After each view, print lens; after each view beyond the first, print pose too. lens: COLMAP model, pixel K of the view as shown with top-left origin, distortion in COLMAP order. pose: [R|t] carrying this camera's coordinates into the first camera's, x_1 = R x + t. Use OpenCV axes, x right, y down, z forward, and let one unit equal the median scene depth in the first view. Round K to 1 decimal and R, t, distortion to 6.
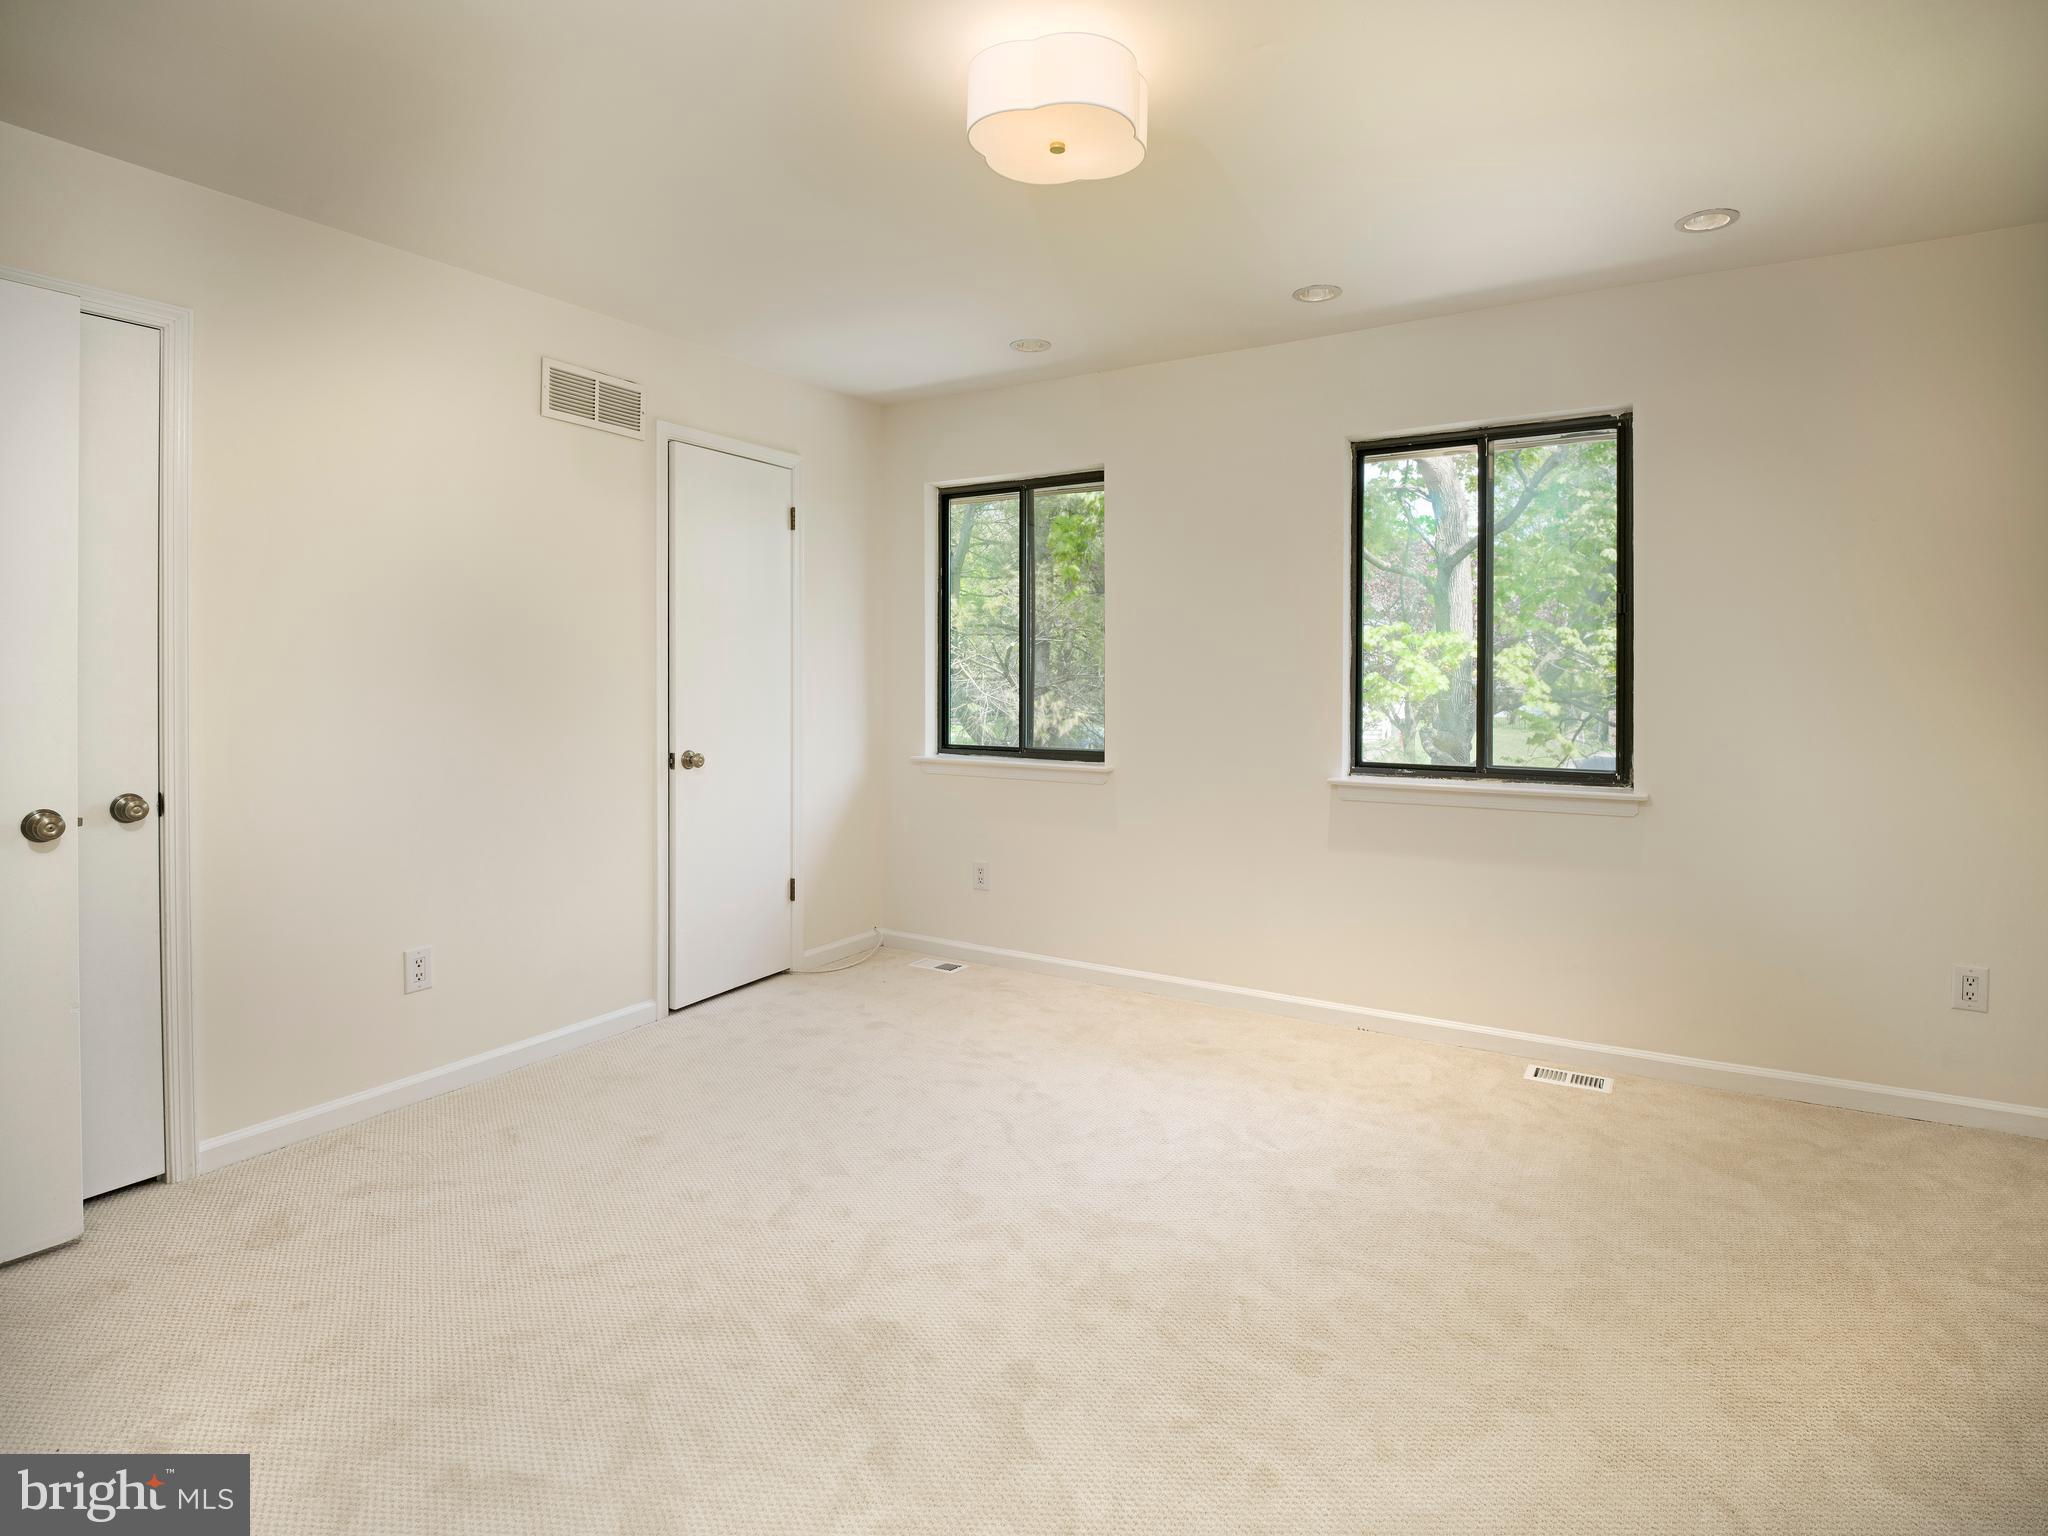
lens RADIAL K [[1115.6, 0, 1026.1], [0, 1115.6, 757.0], [0, 0, 1]] dist [0.022085, -0.000094]
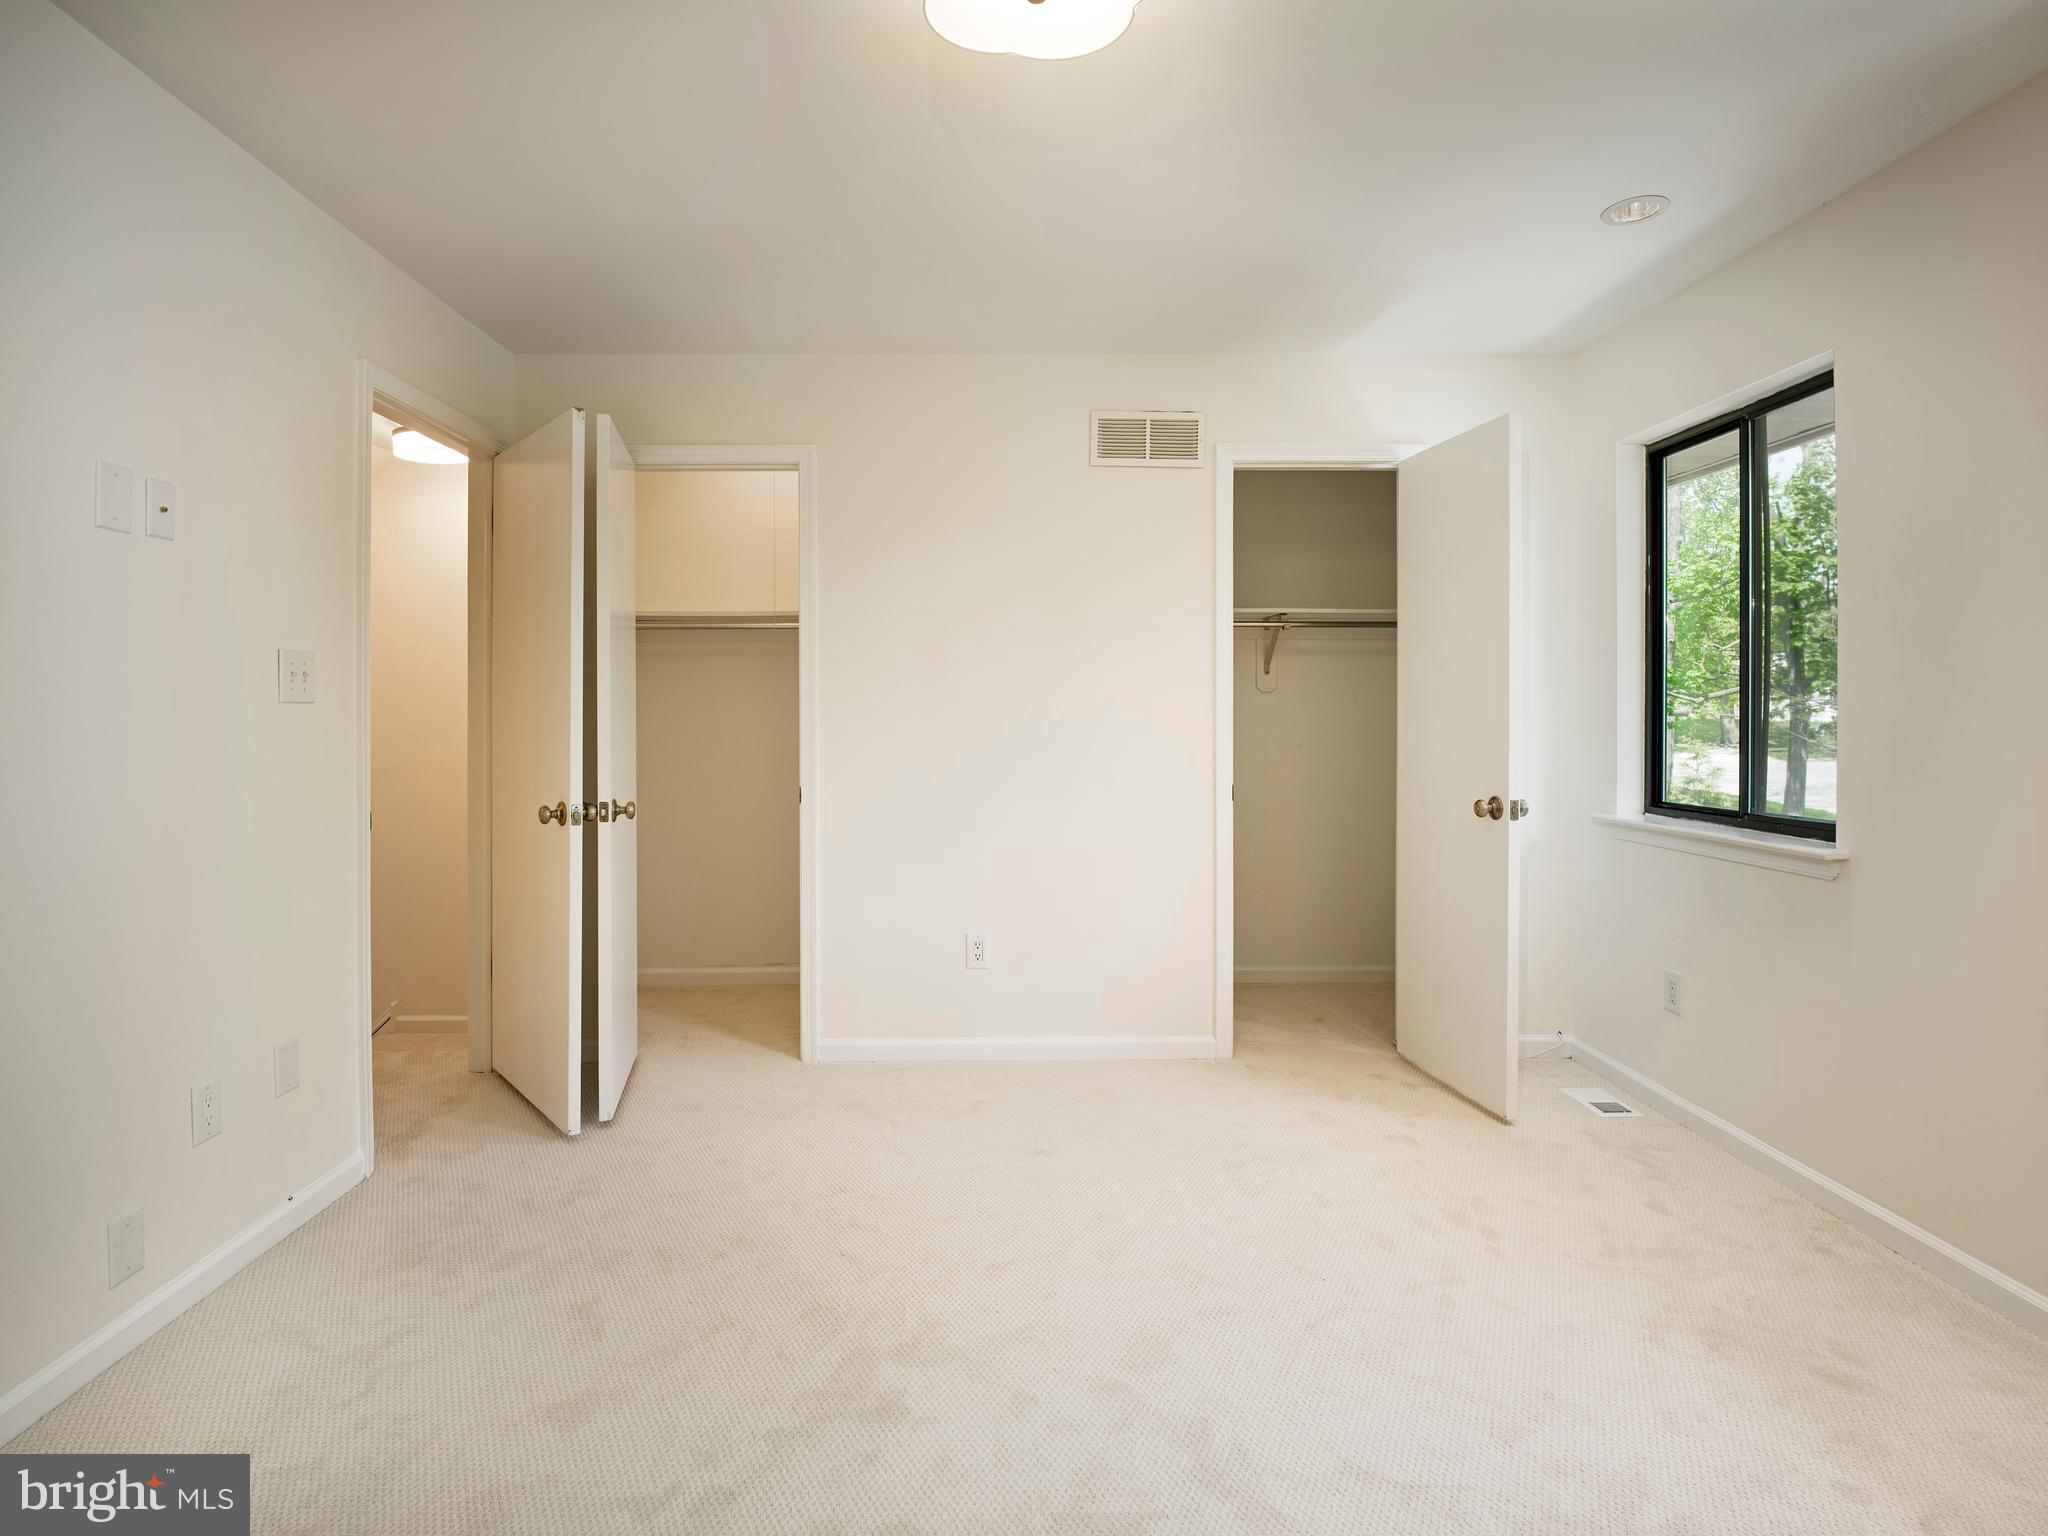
lens RADIAL K [[1101.6, 0, 1013.7], [0, 1101.6, 764.4], [0, 0, 1]] dist [-0.001937, -0.000562]
pose [[0.515660, 0.038028, -0.855949, 0.411409], [-0.063050, 0.997990, 0.006354, -0.016020], [0.854470, 0.050691, 0.517021, 0.364021]]
